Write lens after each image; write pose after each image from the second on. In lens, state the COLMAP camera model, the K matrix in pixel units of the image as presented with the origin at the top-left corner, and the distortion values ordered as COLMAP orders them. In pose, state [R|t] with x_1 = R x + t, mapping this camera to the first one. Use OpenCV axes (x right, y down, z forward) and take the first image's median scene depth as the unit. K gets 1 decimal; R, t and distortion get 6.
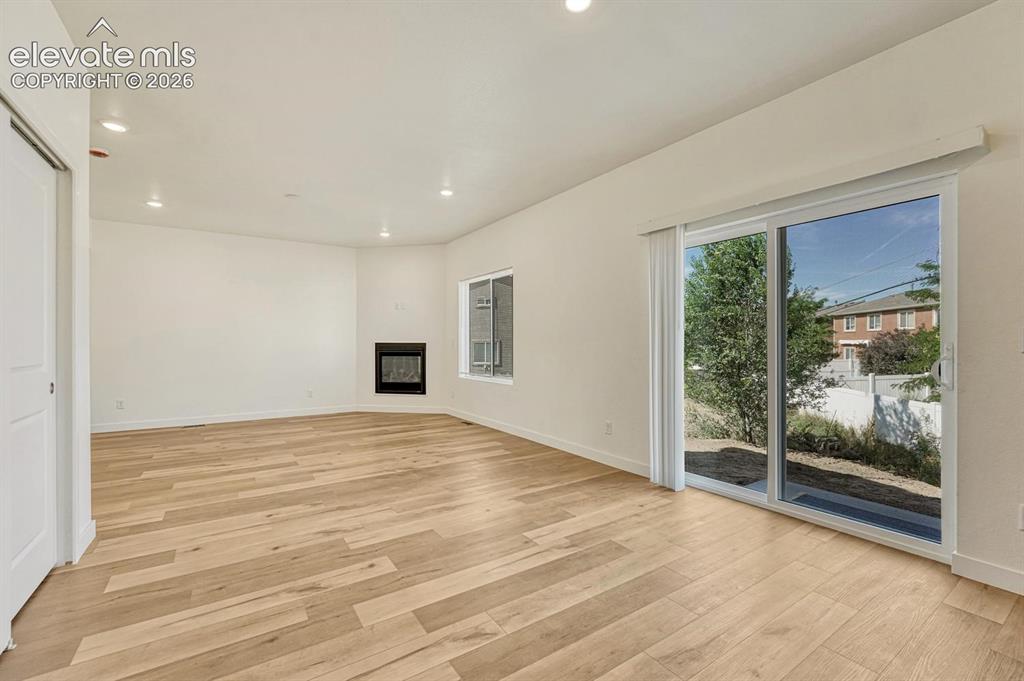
lens RADIAL K [[424.1, 0, 502.6], [0, 424.1, 342.1], [0, 0, 1]] dist [-0.011885, 0.000583]
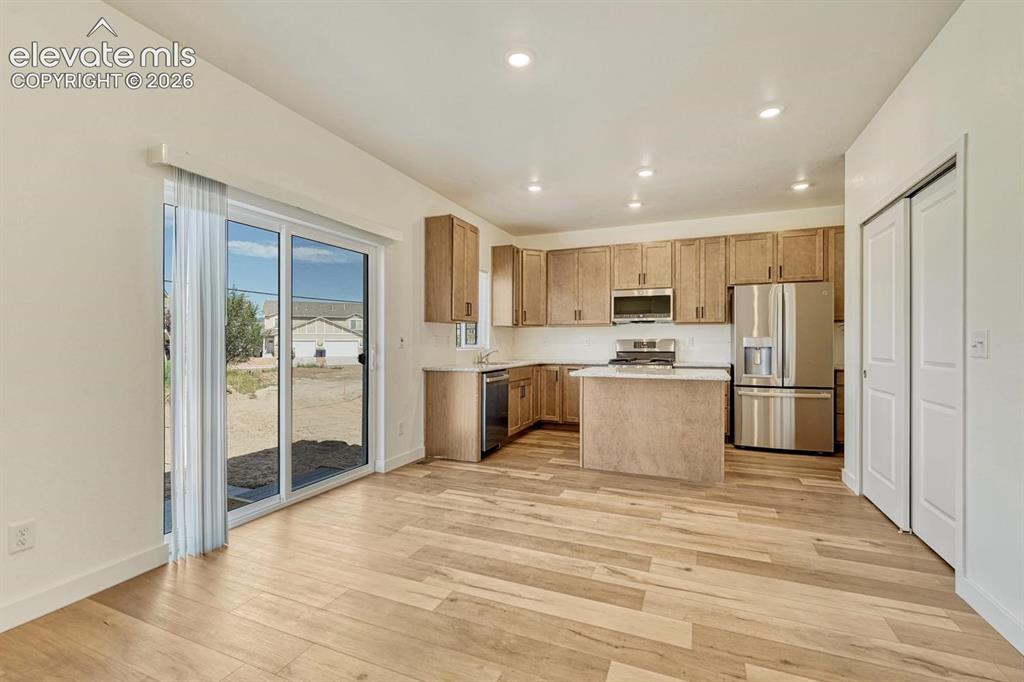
lens RADIAL K [[447.4, 0, 507.5], [0, 447.4, 344.7], [0, 0, 1]] dist [-0.000980, -0.000176]
pose [[-0.549631, -0.000486, 0.835407, -0.650183], [0.000181, 1.000000, 0.000701, 0.001570], [-0.835407, 0.000537, -0.549631, 1.294619]]
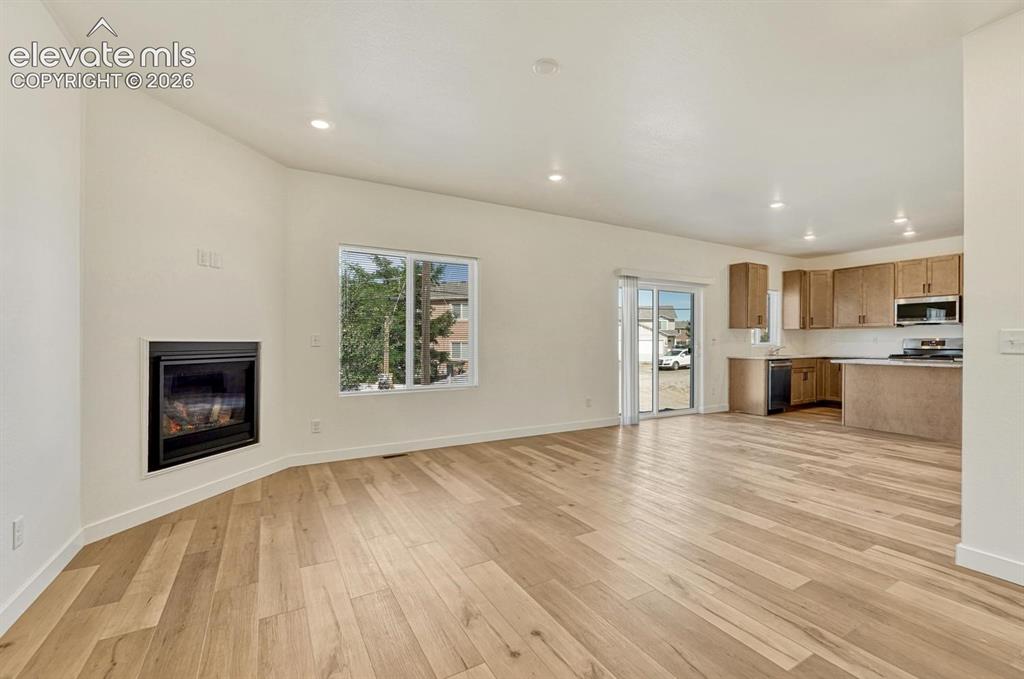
lens RADIAL K [[424.1, 0, 512.7], [0, 424.1, 343.4], [0, 0, 1]] dist [-0.011885, 0.000583]
pose [[0.078329, -0.002942, 0.996923, -1.832048], [-0.001584, 0.999994, 0.003076, 0.002314], [-0.996926, -0.001820, 0.078324, 1.776924]]
